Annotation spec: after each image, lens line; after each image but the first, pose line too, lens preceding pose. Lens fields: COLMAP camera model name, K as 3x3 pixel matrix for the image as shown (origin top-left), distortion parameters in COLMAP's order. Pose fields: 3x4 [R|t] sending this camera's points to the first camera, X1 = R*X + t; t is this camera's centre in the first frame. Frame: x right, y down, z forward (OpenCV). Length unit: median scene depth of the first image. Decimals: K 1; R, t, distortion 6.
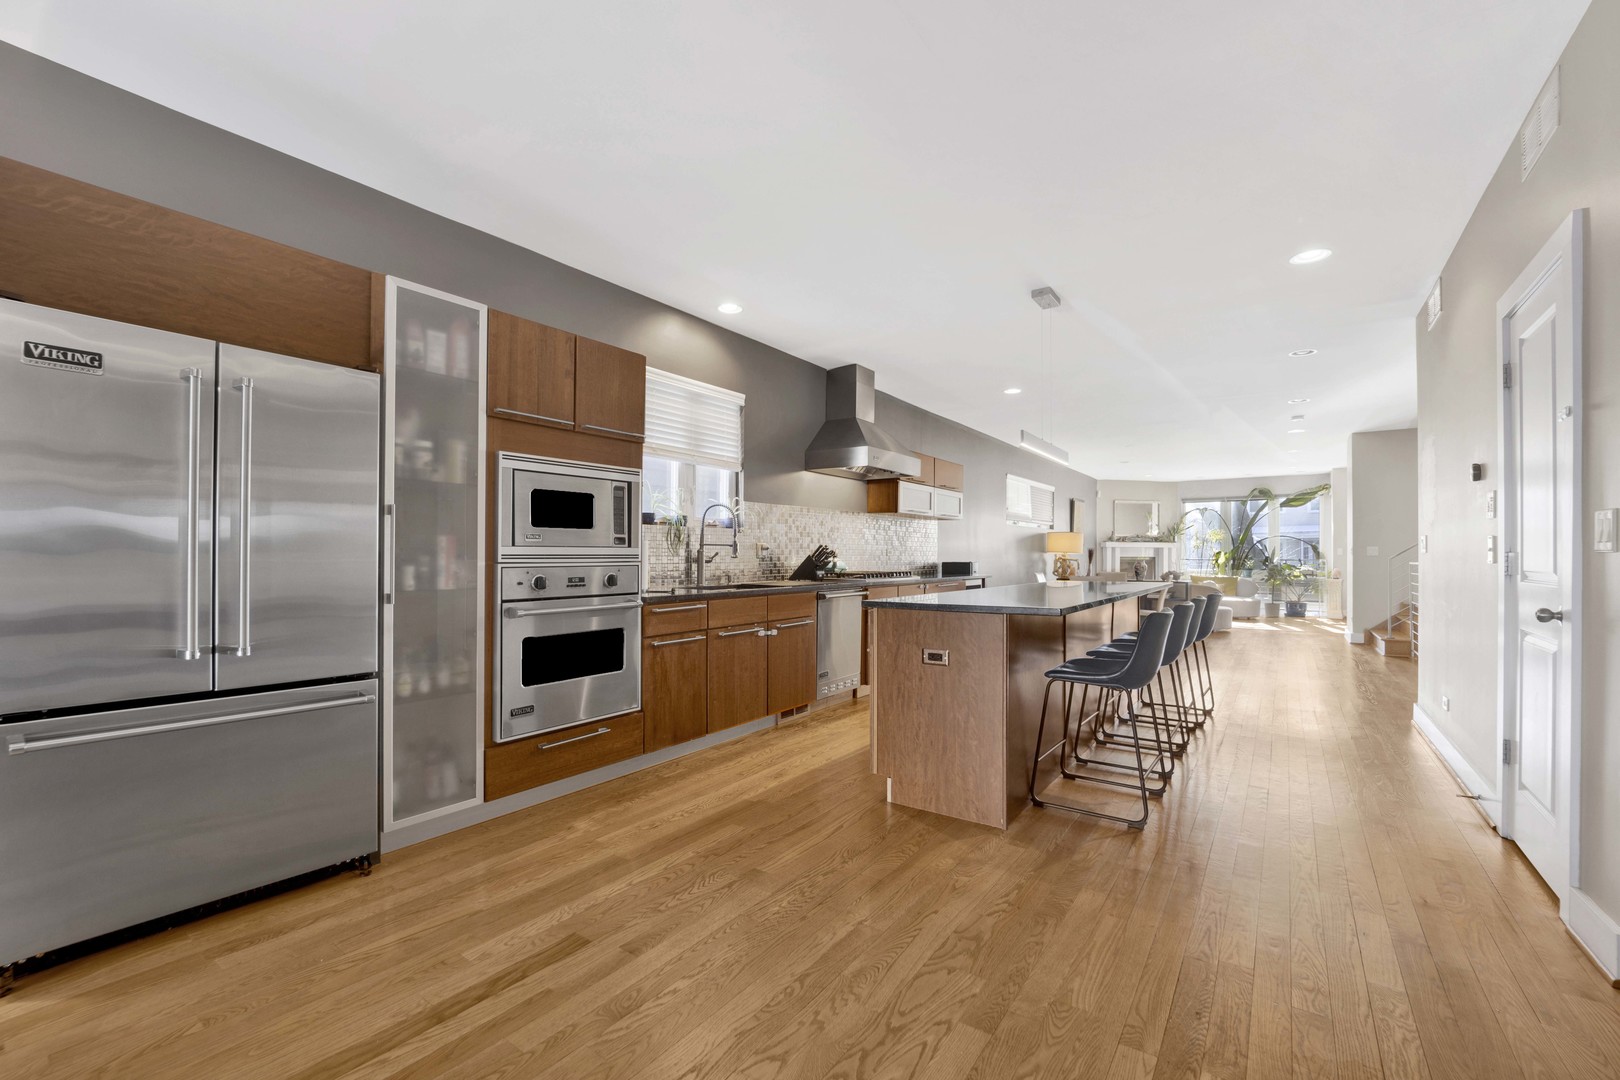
lens RADIAL K [[673.8, 0, 804.9], [0, 673.8, 545.1], [0, 0, 1]] dist [-0.012468, -0.007874]
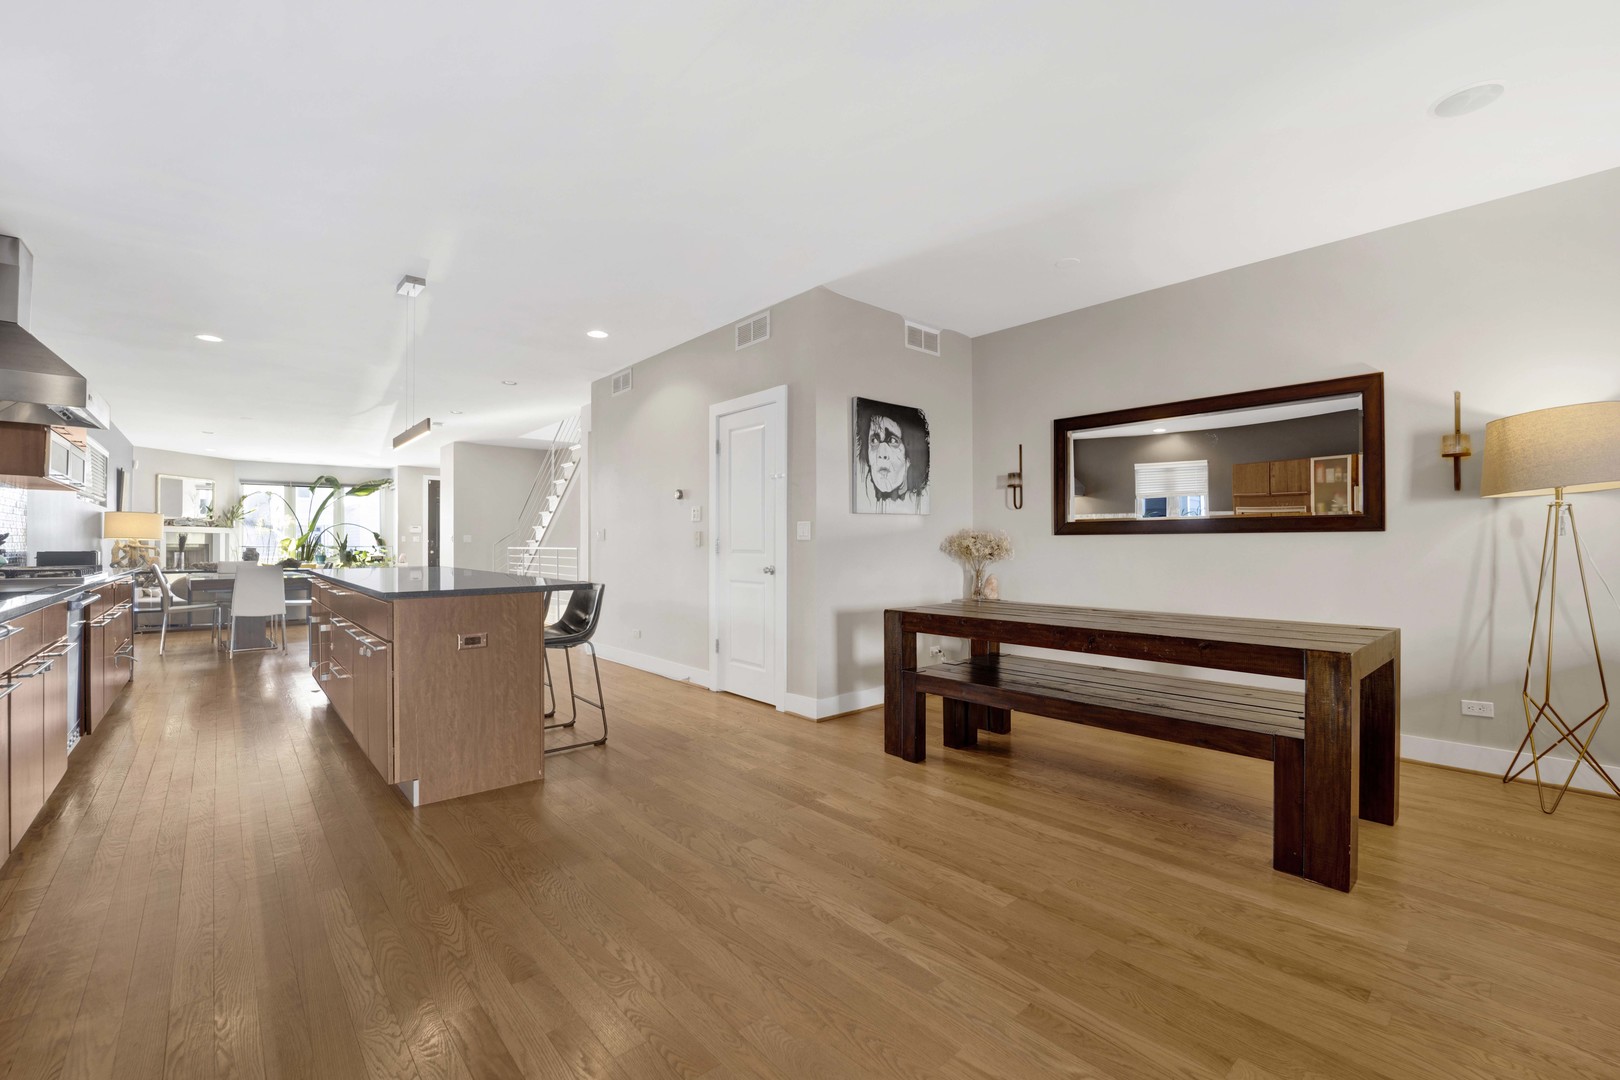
lens RADIAL K [[673.8, 0, 804.9], [0, 673.8, 545.1], [0, 0, 1]] dist [-0.012468, -0.007874]
pose [[0.224548, -0.002199, 0.974460, -0.654739], [-0.016388, 0.999848, 0.006033, 0.006846], [-0.974325, -0.017324, 0.224478, 0.275286]]
